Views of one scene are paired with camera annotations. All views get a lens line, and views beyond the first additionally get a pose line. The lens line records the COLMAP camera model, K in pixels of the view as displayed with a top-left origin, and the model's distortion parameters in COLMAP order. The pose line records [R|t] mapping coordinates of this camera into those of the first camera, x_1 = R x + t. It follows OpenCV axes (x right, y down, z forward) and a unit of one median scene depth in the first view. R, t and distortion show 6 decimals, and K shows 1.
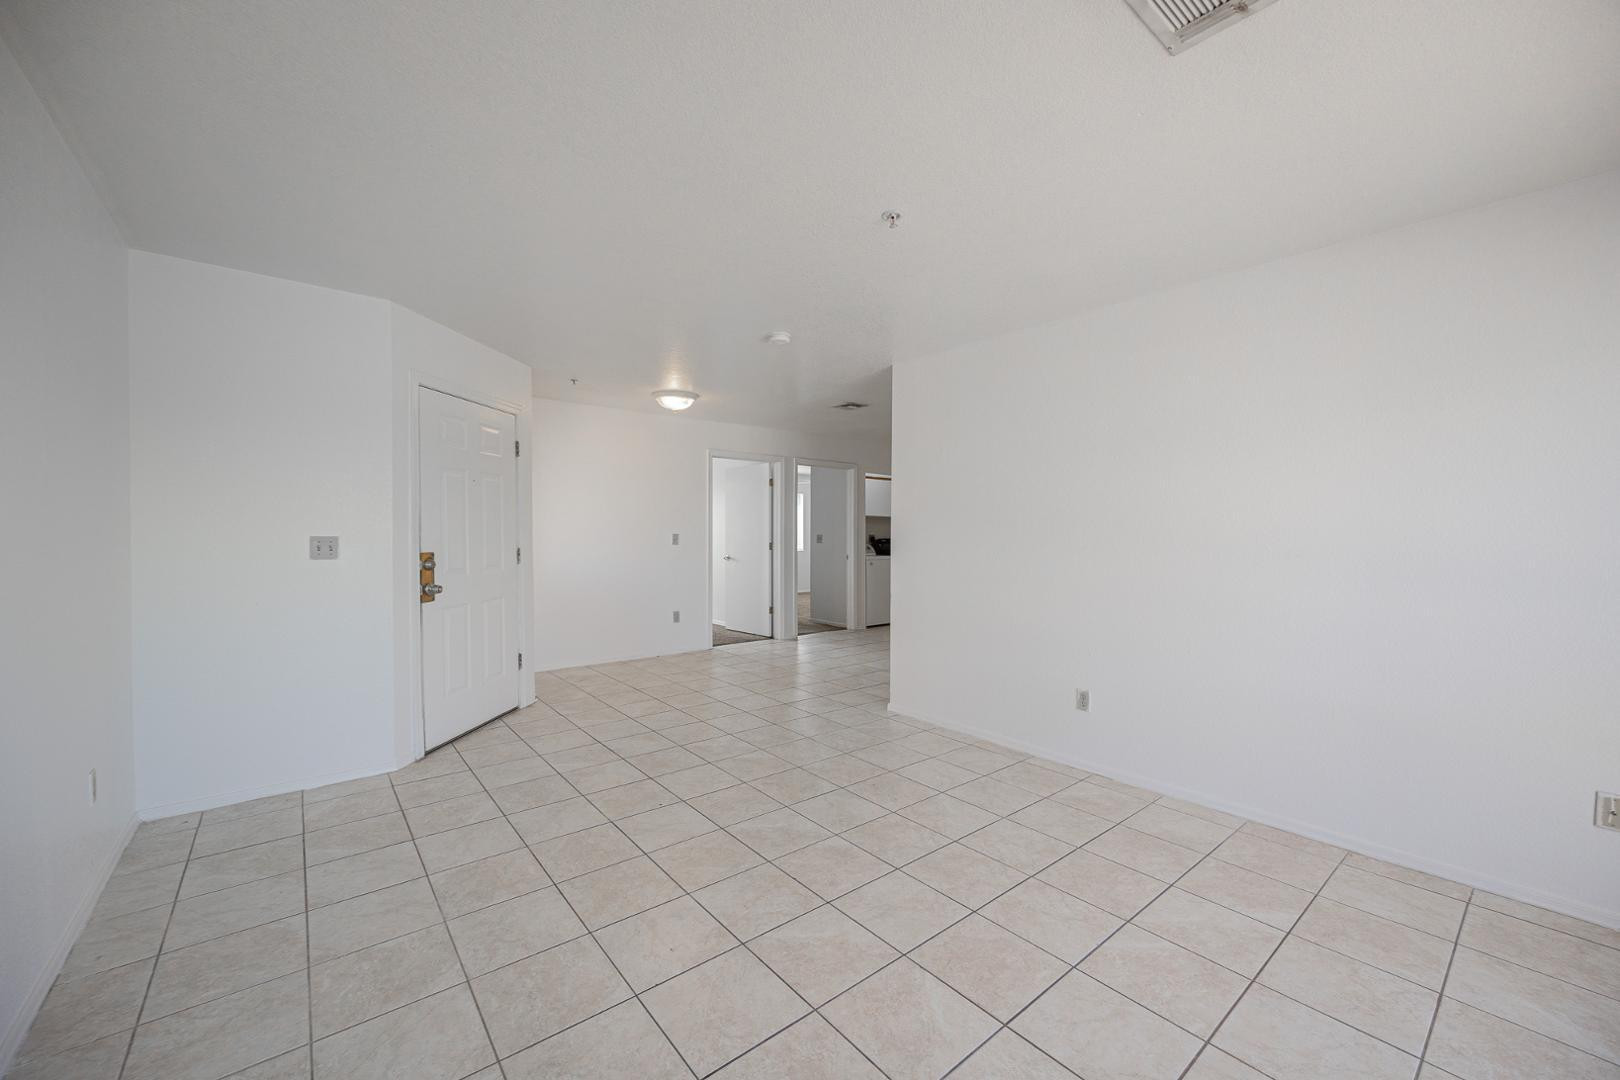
lens RADIAL K [[635.2, 0, 816.9], [0, 635.2, 537.9], [0, 0, 1]] dist [0.000783, -0.001705]
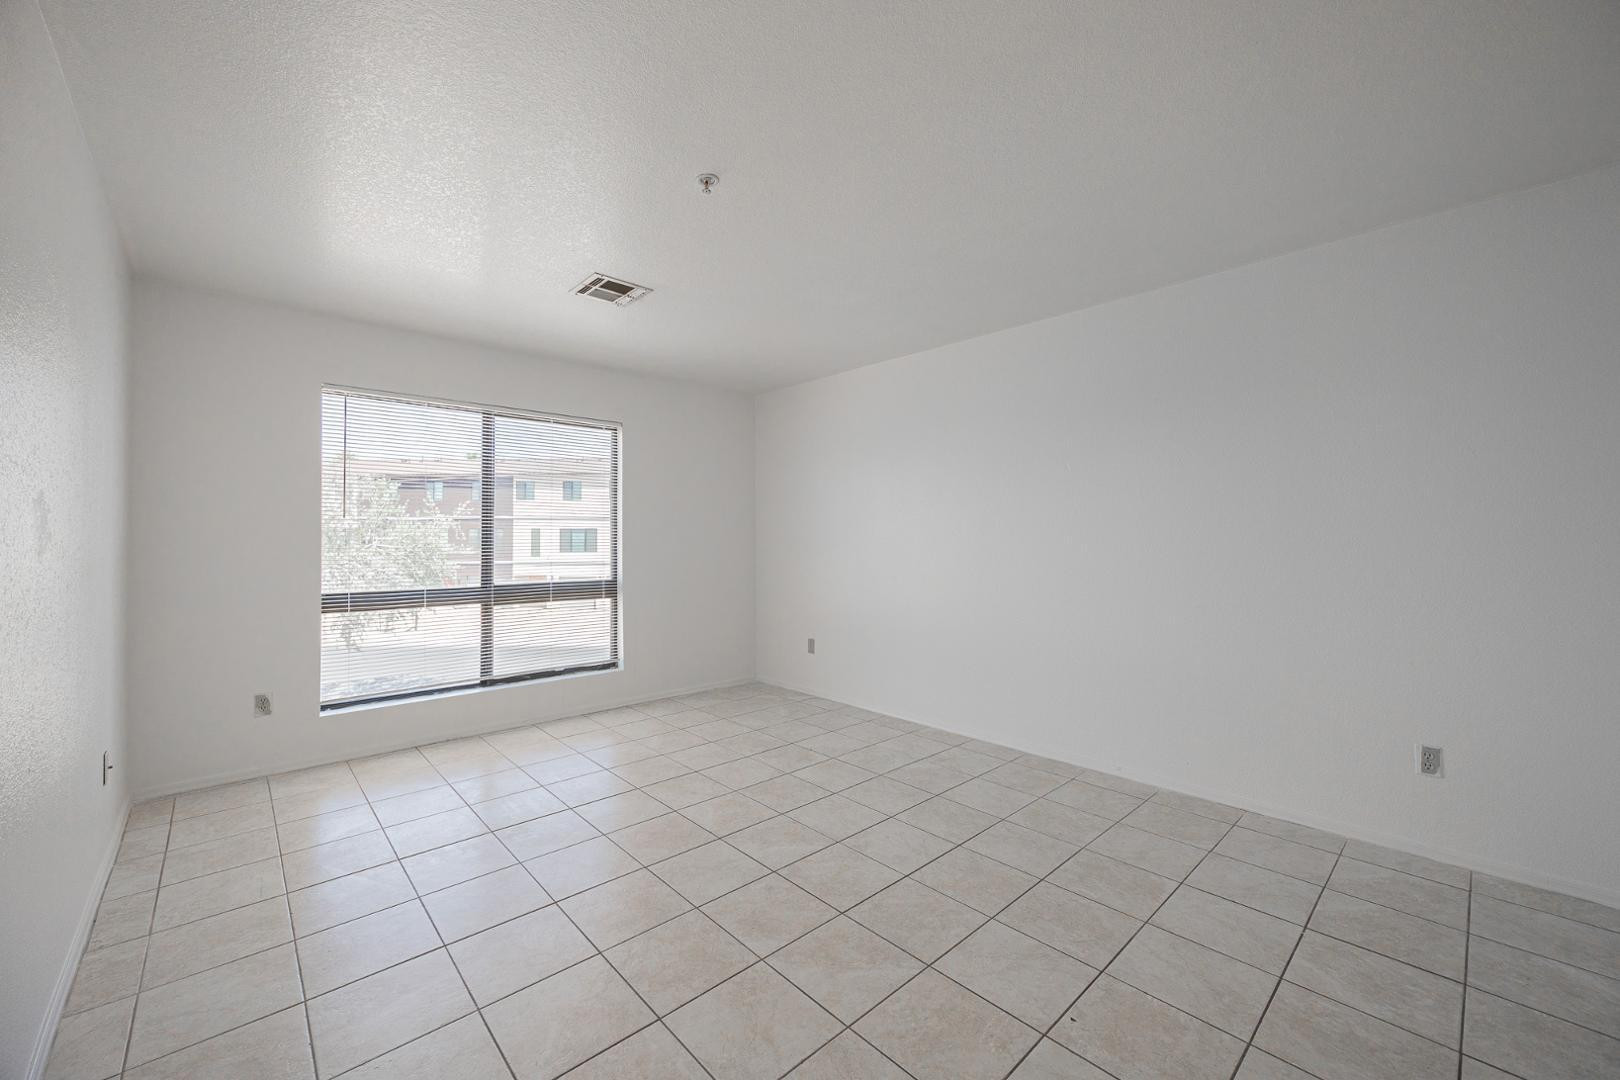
lens RADIAL K [[635.2, 0, 794.0], [0, 635.2, 536.7], [0, 0, 1]] dist [0.000783, -0.001705]
pose [[-0.998901, -0.002417, -0.046817, 0.023982], [-0.002749, 0.999971, 0.007032, -0.011111], [0.046799, 0.007153, -0.998879, 1.362923]]
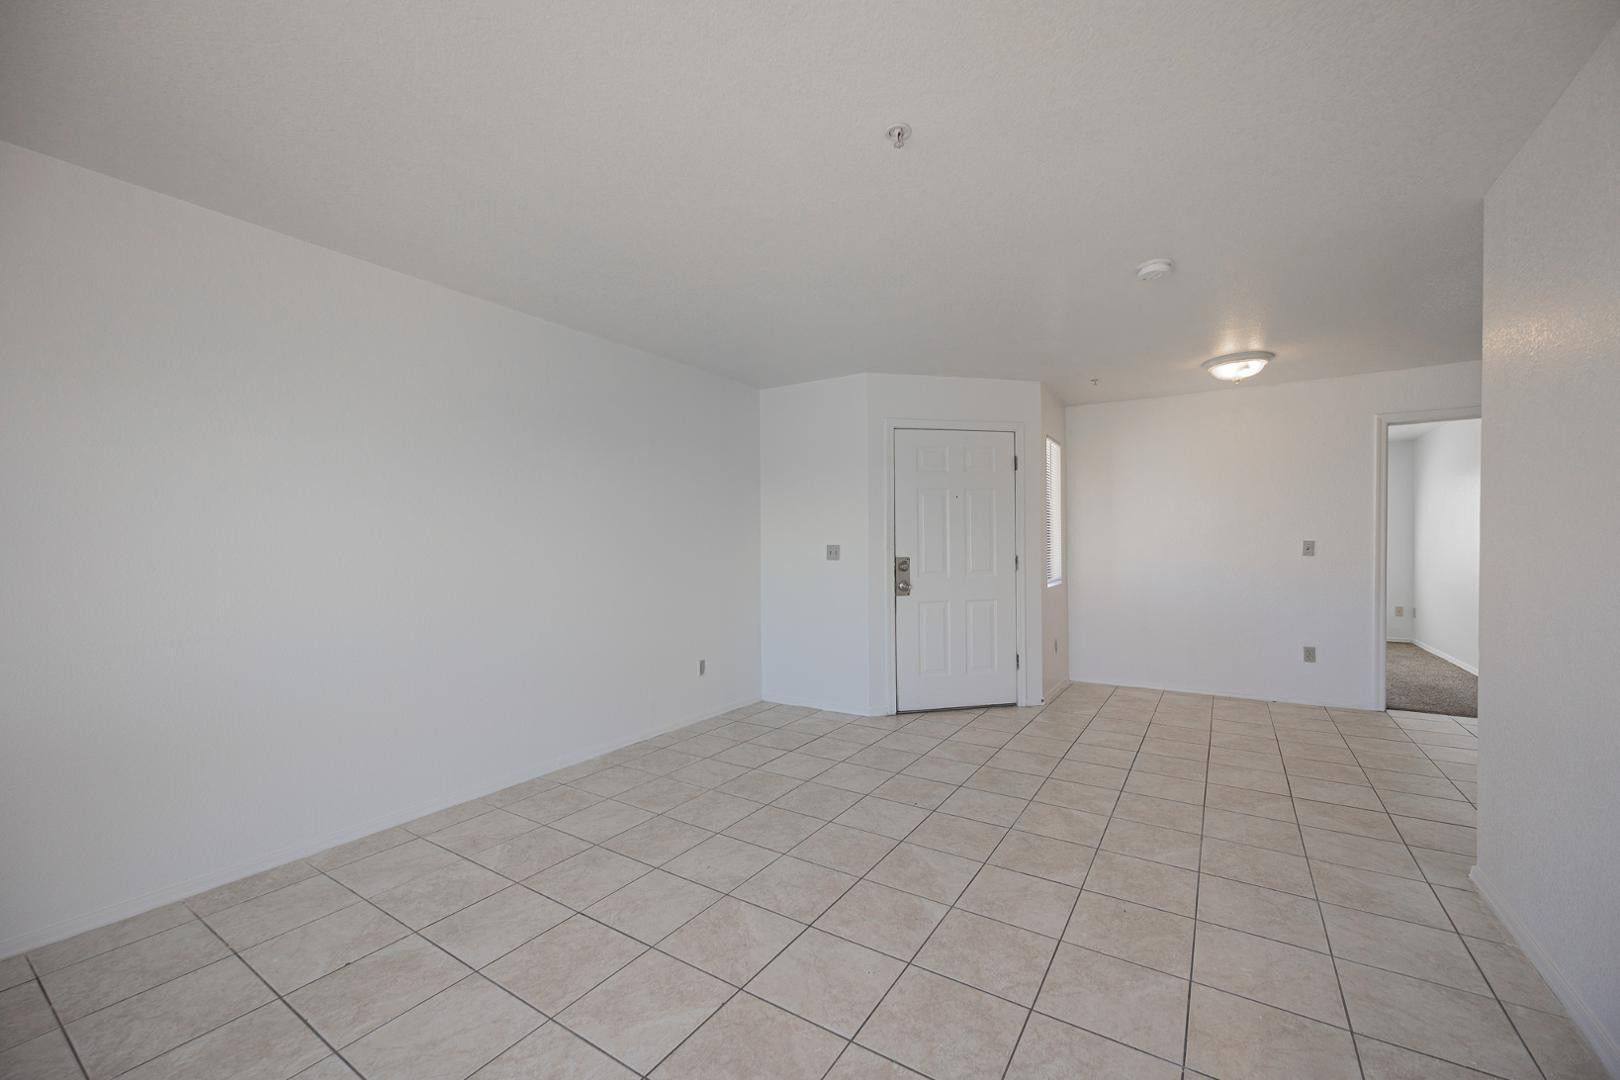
lens RADIAL K [[635.2, 0, 812.4], [0, 635.2, 547.4], [0, 0, 1]] dist [0.000783, -0.001705]
pose [[0.307116, -0.005236, -0.951658, 0.595622], [-0.000359, 0.999984, -0.005618, 0.011376], [0.951672, 0.002067, 0.307109, 0.462130]]
